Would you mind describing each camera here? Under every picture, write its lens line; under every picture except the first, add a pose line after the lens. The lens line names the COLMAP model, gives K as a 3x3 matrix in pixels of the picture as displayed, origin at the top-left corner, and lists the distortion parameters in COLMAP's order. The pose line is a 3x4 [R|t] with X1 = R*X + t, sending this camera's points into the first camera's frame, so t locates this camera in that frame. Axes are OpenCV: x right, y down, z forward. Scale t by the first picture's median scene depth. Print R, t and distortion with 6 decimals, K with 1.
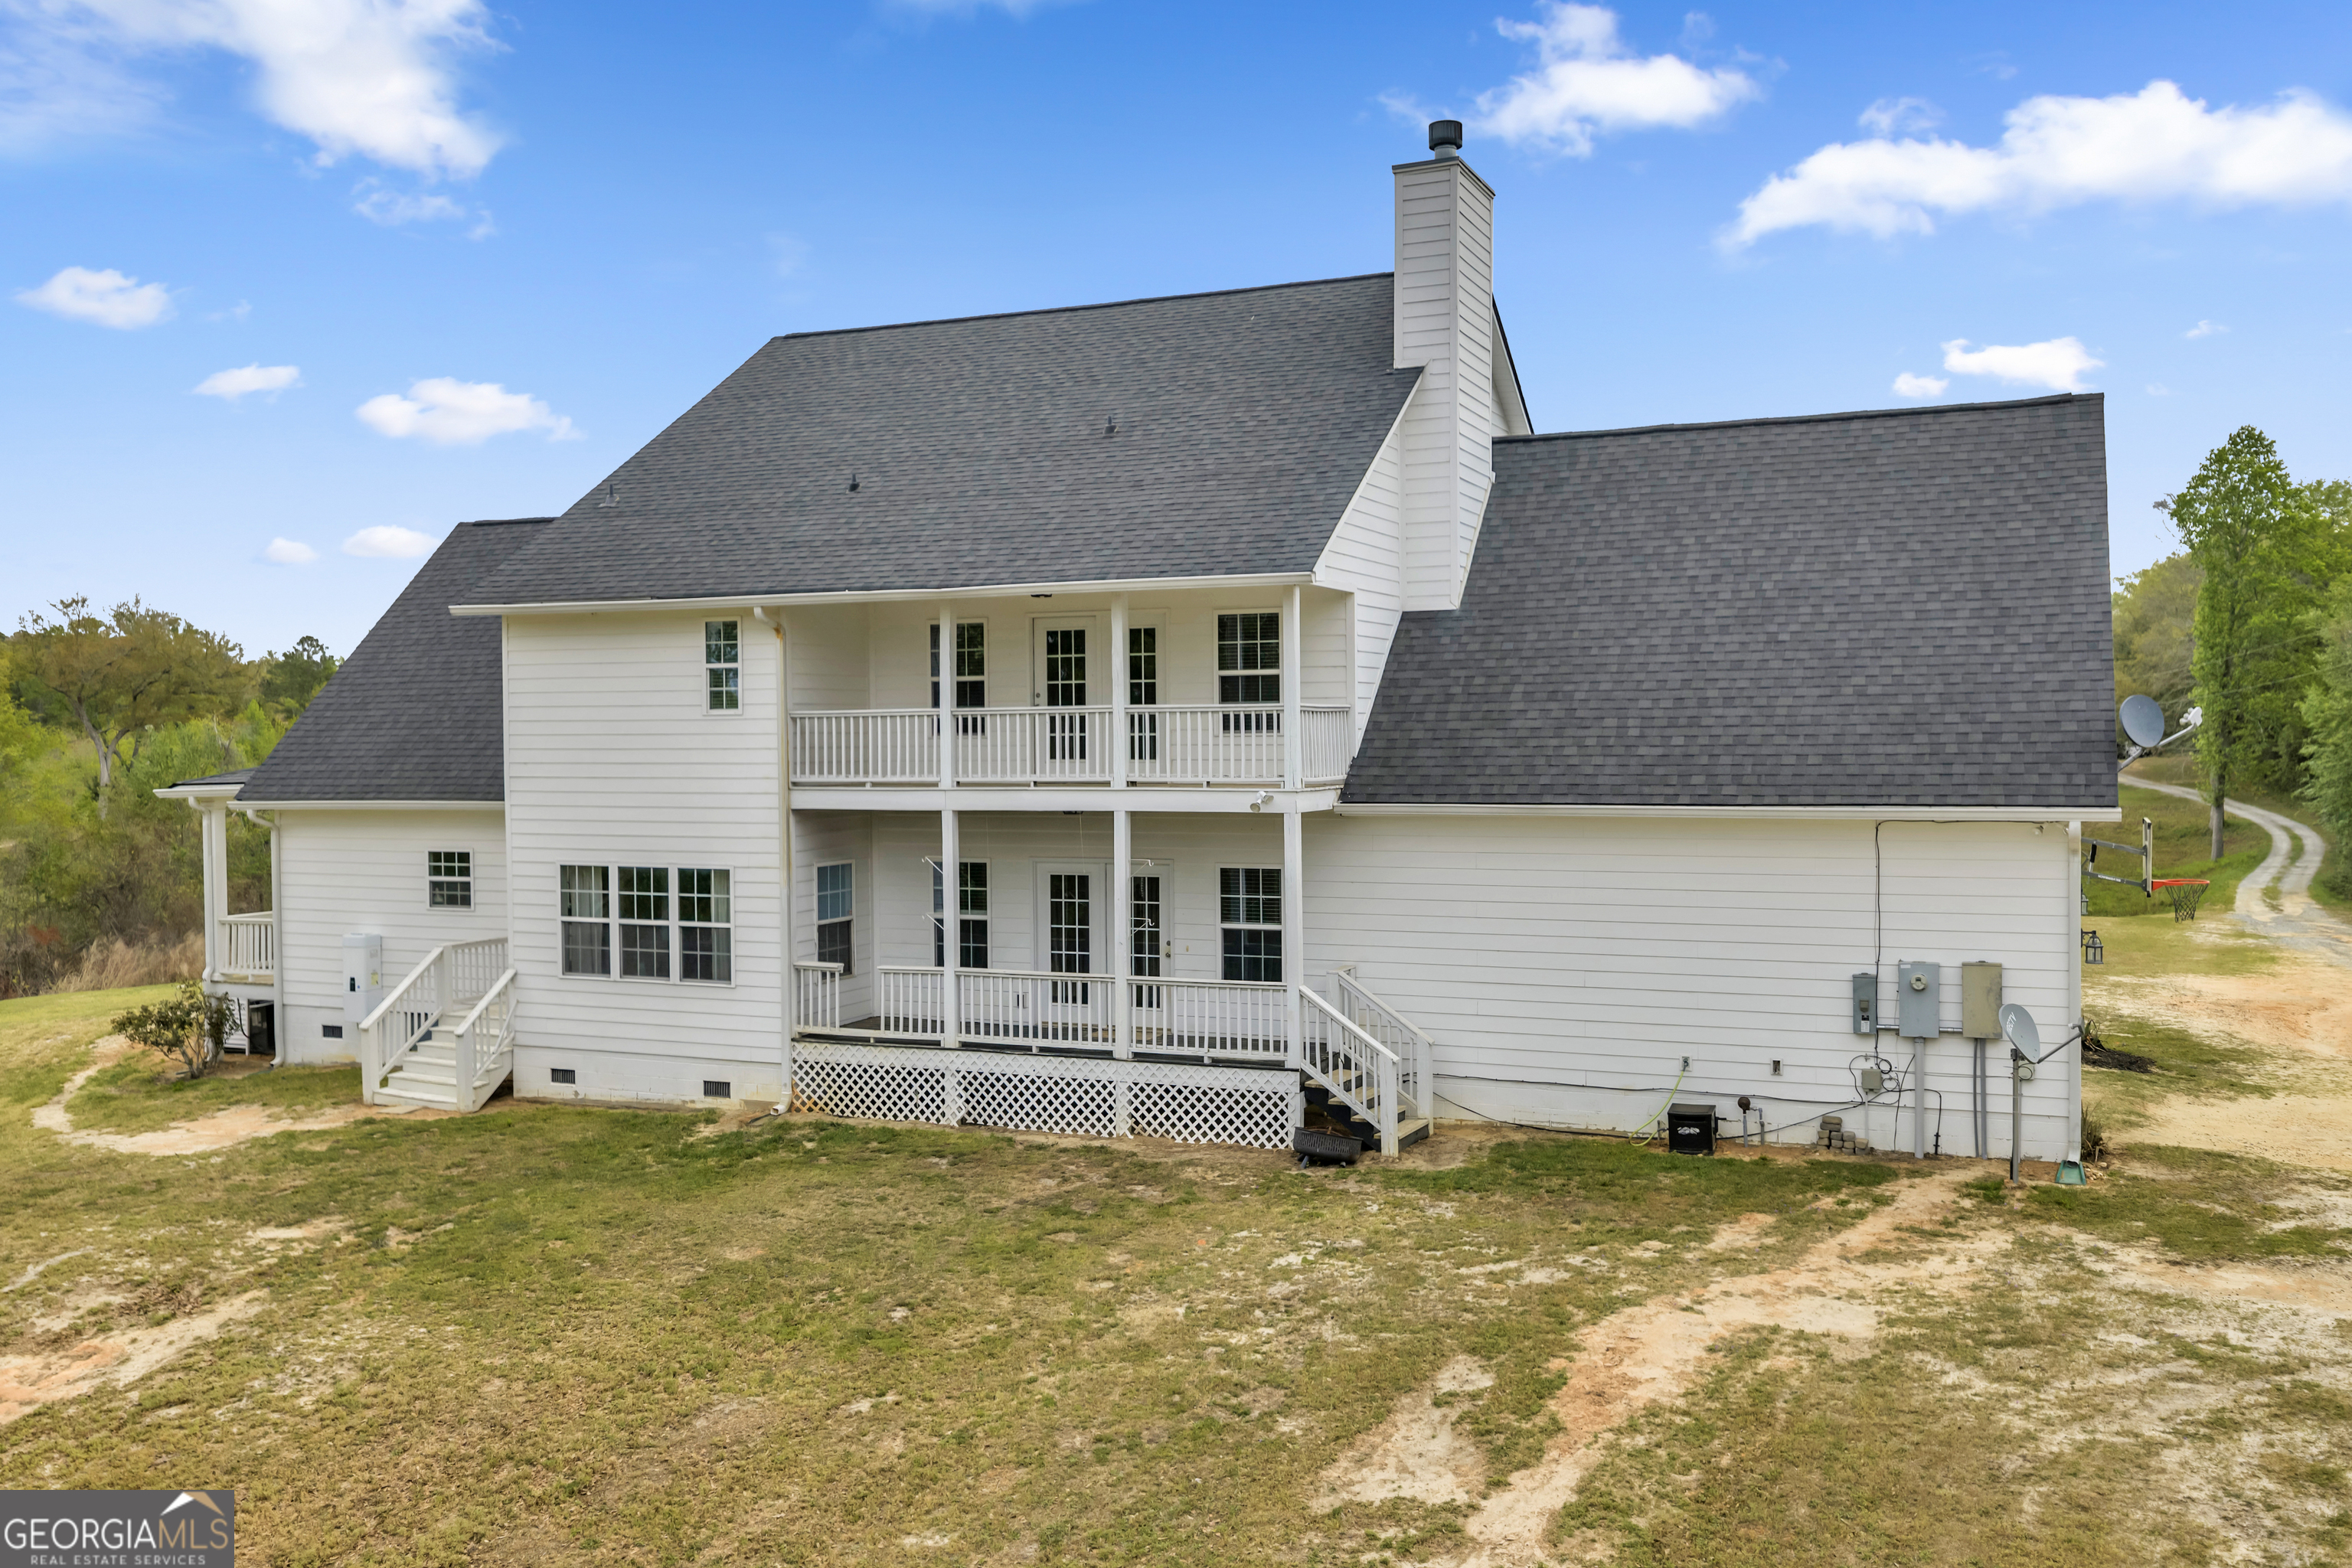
lens RADIAL K [[1943.9, 0, 1186.2], [0, 1943.9, 777.3], [0, 0, 1]] dist [0.024274, -0.040071]
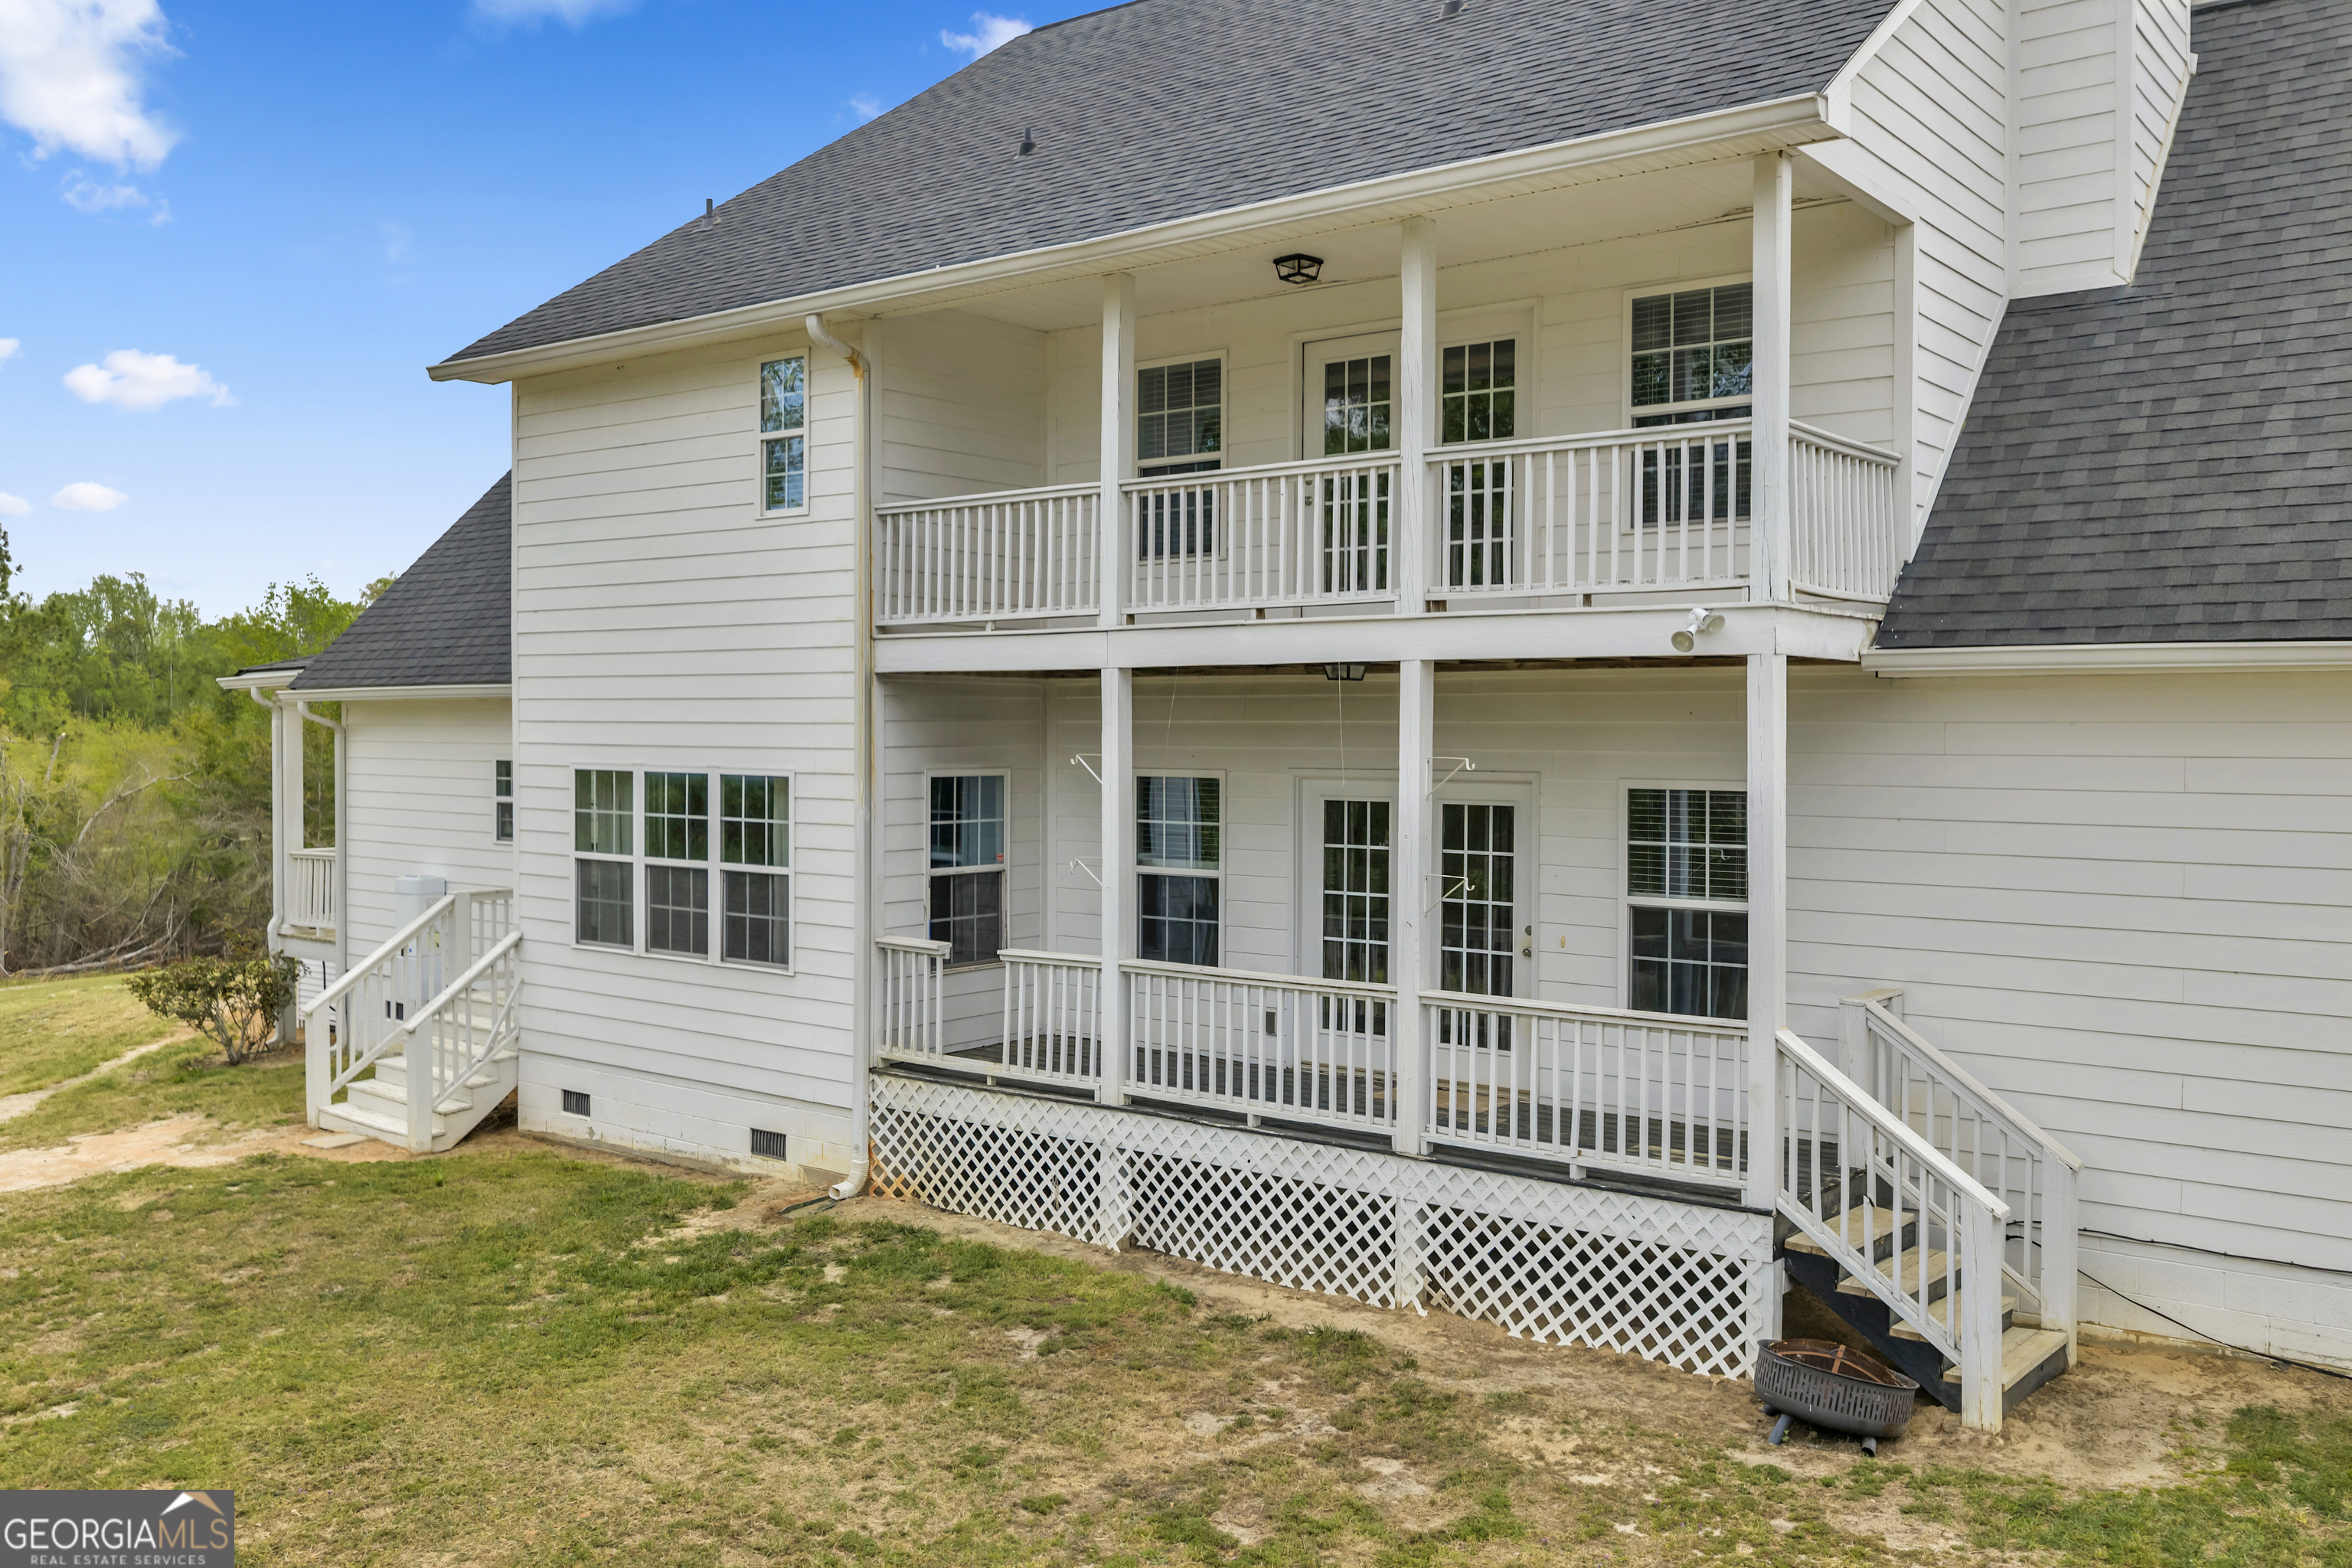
lens RADIAL K [[1943.9, 0, 1198.9], [0, 1943.9, 750.8], [0, 0, 1]] dist [0.024274, -0.040071]
pose [[0.968103, 0.016086, -0.250037, 0.037275], [-0.018672, 0.999794, -0.007974, 0.043952], [0.249857, 0.012388, 0.968204, 0.480346]]
